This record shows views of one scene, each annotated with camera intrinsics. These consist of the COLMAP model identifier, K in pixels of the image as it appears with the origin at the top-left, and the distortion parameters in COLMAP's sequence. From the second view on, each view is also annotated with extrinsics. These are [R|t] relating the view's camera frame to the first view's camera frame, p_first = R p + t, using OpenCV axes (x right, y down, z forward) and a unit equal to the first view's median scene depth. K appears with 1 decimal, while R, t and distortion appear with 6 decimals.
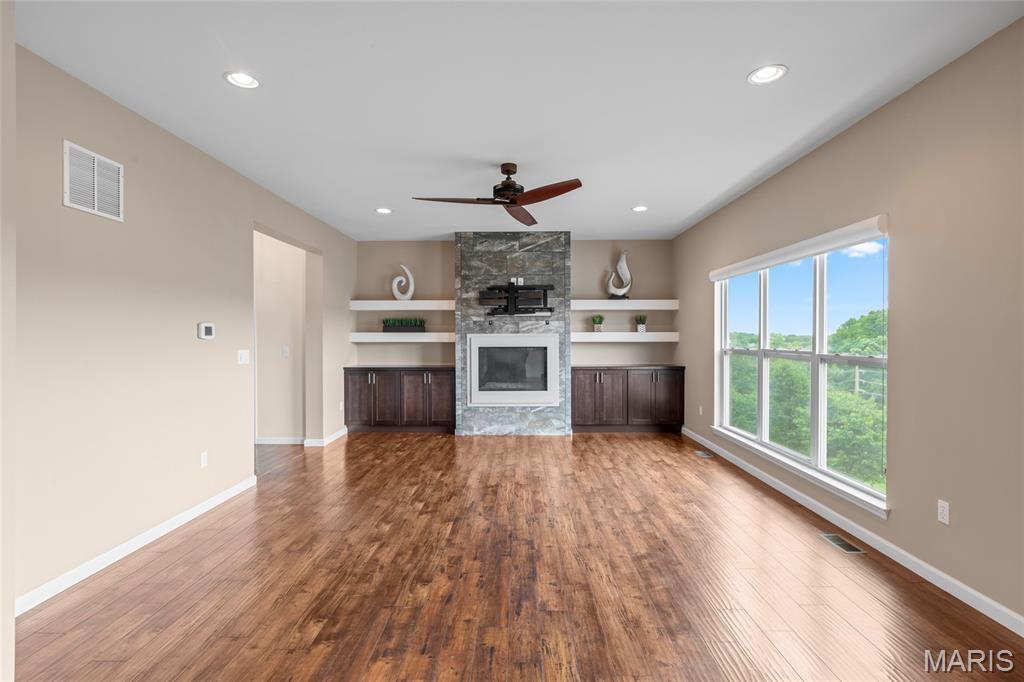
lens RADIAL K [[502.9, 0, 513.9], [0, 502.9, 338.5], [0, 0, 1]] dist [-0.002061, 0.000163]
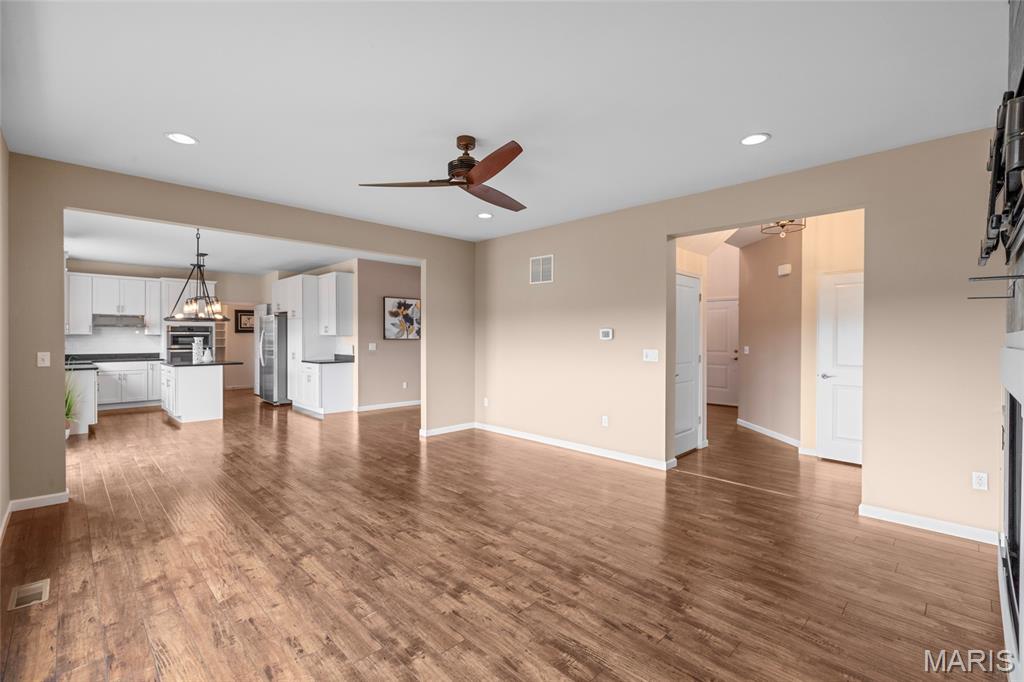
lens RADIAL K [[453.3, 0, 510.8], [0, 453.3, 338.7], [0, 0, 1]] dist [-0.000440, 0.002278]
pose [[-0.702883, 0.002138, -0.711303, 0.299747], [-0.006185, 0.999939, 0.009117, -0.007071], [0.711279, 0.010808, -0.702827, 0.985502]]
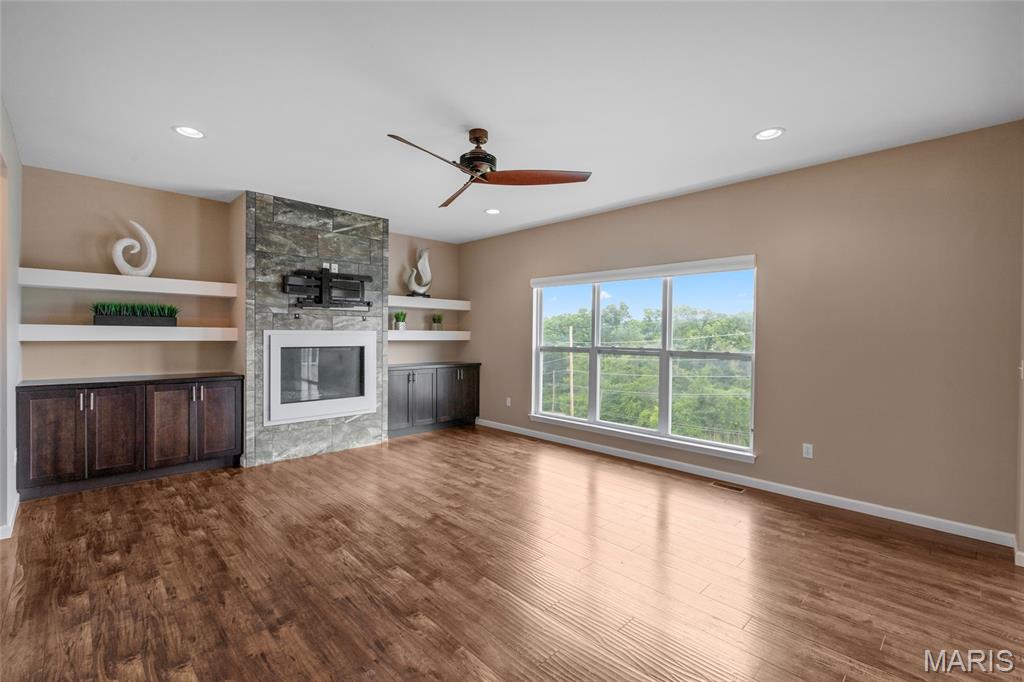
lens RADIAL K [[453.3, 0, 513.7], [0, 453.3, 338.4], [0, 0, 1]] dist [-0.000440, 0.002278]
pose [[0.704447, 0.002380, 0.709753, -0.312686], [-0.006949, 0.999970, 0.003544, -0.001582], [-0.709723, -0.007429, 0.704442, 0.258056]]
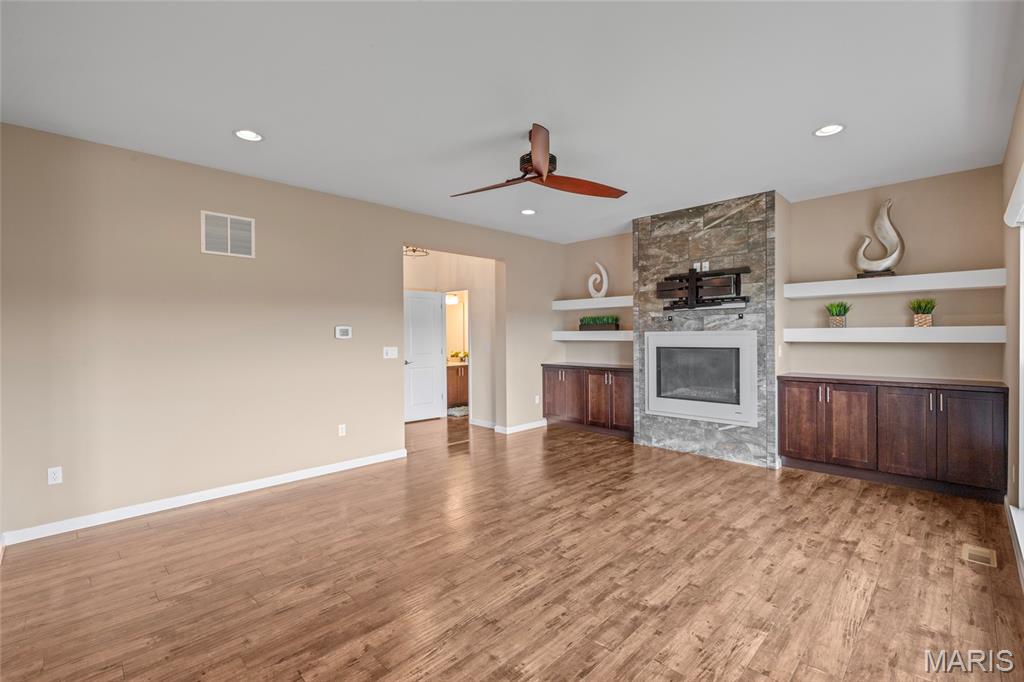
lens RADIAL K [[453.3, 0, 511.1], [0, 453.3, 339.9], [0, 0, 1]] dist [-0.000440, 0.002278]
pose [[0.715214, 0.004533, -0.698891, 0.300013], [0.002455, 0.999957, 0.008998, -0.003001], [0.698902, -0.008151, 0.715171, 0.261731]]
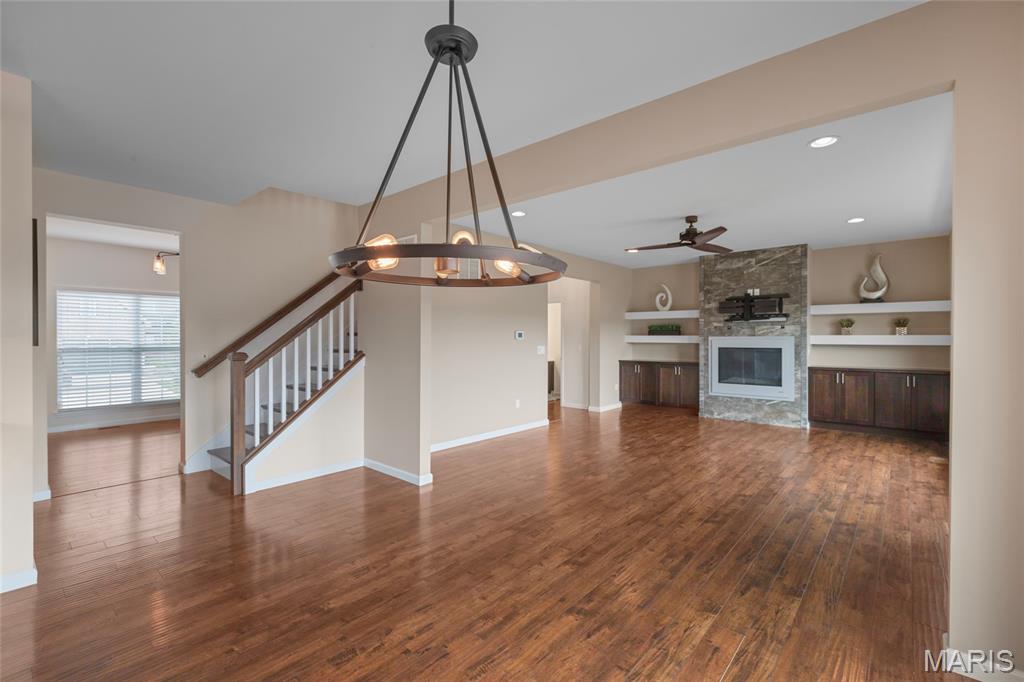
lens RADIAL K [[453.3, 0, 511.1], [0, 453.3, 338.8], [0, 0, 1]] dist [-0.000440, 0.002278]
pose [[0.762471, 0.004141, -0.647009, 0.262203], [-0.006247, 0.999980, -0.000961, 0.000031], [0.646992, 0.004774, 0.762482, -0.177410]]
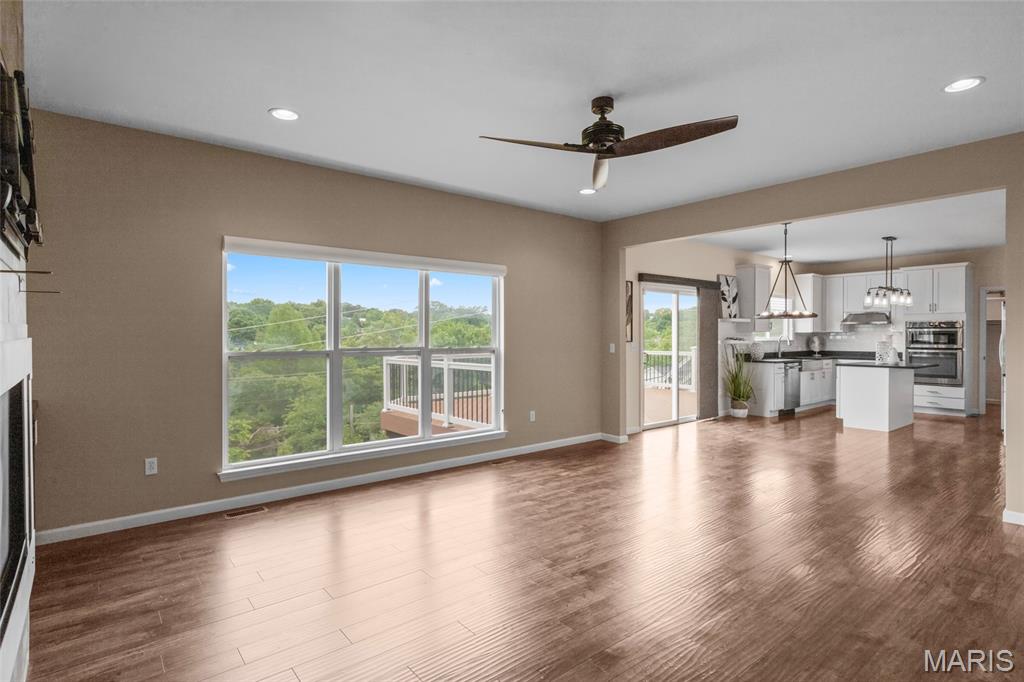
lens RADIAL K [[523.3, 0, 502.2], [0, 523.3, 337.3], [0, 0, 1]] dist [-0.017138, 0.001878]
pose [[-0.628566, -0.005698, 0.777735, -0.315353], [0.004796, 0.999926, 0.011202, -0.006770], [-0.777741, 0.010772, -0.628492, 0.984325]]
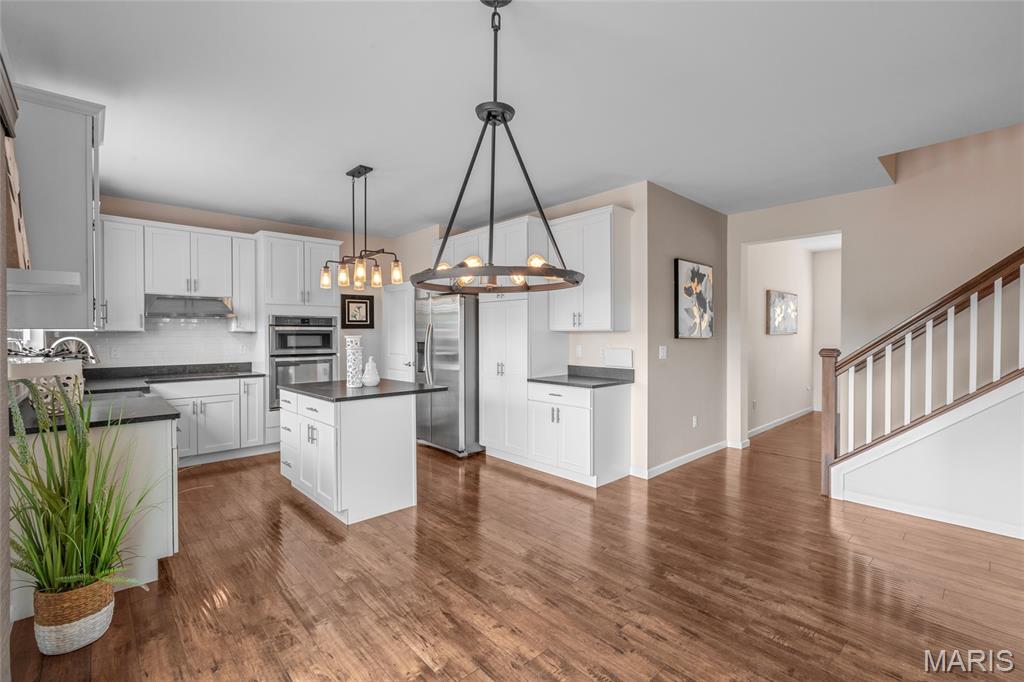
lens RADIAL K [[453.3, 0, 511.8], [0, 453.3, 338.0], [0, 0, 1]] dist [-0.000440, 0.002278]
pose [[-0.726590, 0.006443, -0.687041, 0.289055], [-0.002897, 0.999918, 0.012440, 0.000237], [0.687066, 0.011029, -0.726512, 0.174286]]
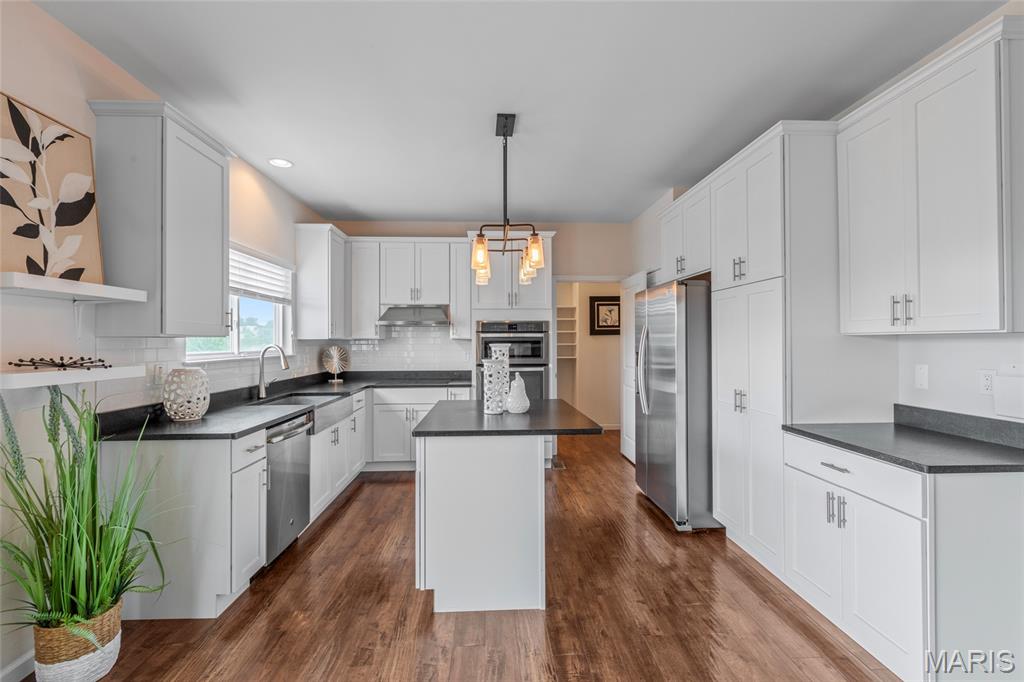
lens RADIAL K [[453.3, 0, 510.6], [0, 453.3, 338.9], [0, 0, 1]] dist [-0.000440, 0.002278]
pose [[-0.998237, 0.001364, -0.059333, 0.054081], [0.001368, 0.999999, -0.000026, 0.000388], [0.059333, -0.000107, -0.998238, 0.052693]]
